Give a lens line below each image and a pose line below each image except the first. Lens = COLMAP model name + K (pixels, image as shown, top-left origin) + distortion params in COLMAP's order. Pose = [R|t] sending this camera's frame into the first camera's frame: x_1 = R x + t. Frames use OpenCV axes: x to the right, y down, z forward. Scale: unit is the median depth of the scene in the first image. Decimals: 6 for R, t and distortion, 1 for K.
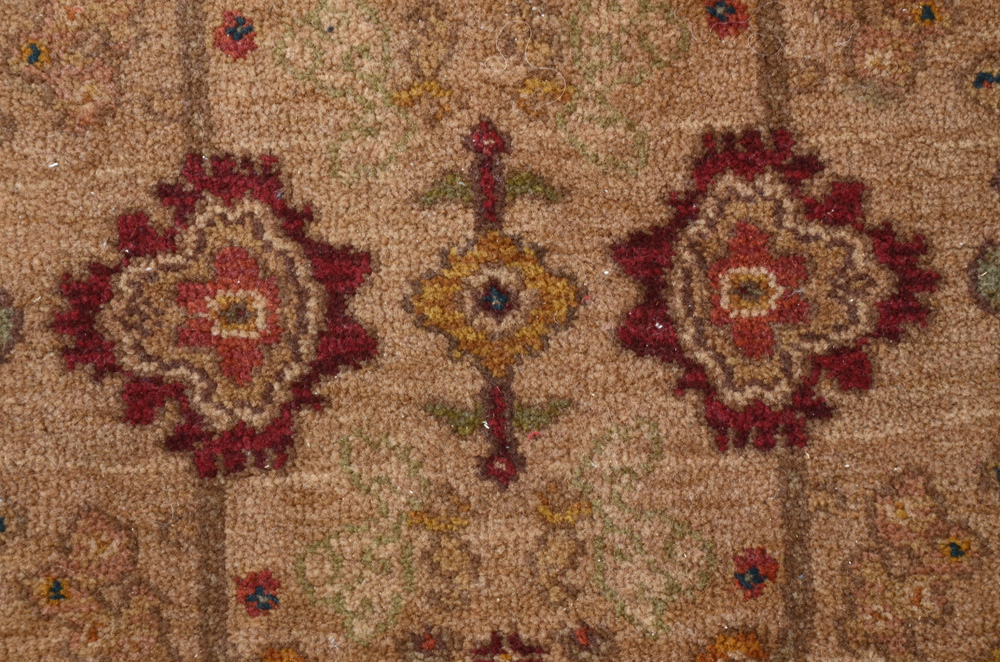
lens RADIAL K [[3004.8, 0, 495.1], [0, 3004.8, 332.6], [0, 0, 1]] dist [0.736348, 0.000000]
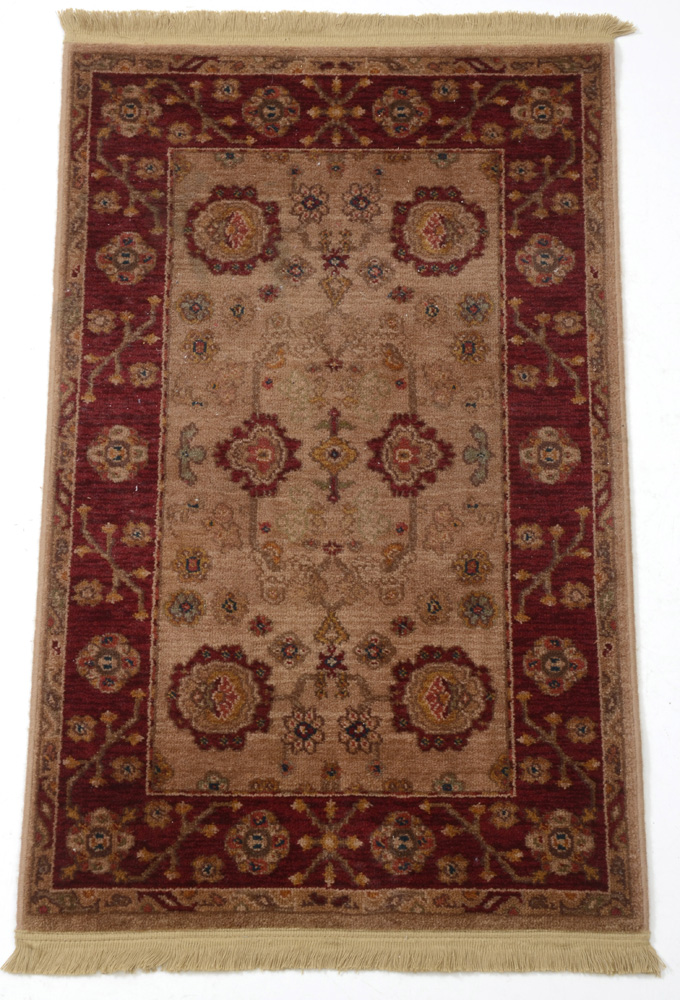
lens RADIAL K [[1865.9, 0, 355.7], [0, 1865.9, 542.8], [0, 0, 1]] dist [0.105524, 0.000000]
pose [[0.998800, 0.047764, -0.010788, 0.055451], [-0.048966, 0.975400, -0.214935, 0.577614], [0.000257, 0.215205, 0.976569, -1.182255]]
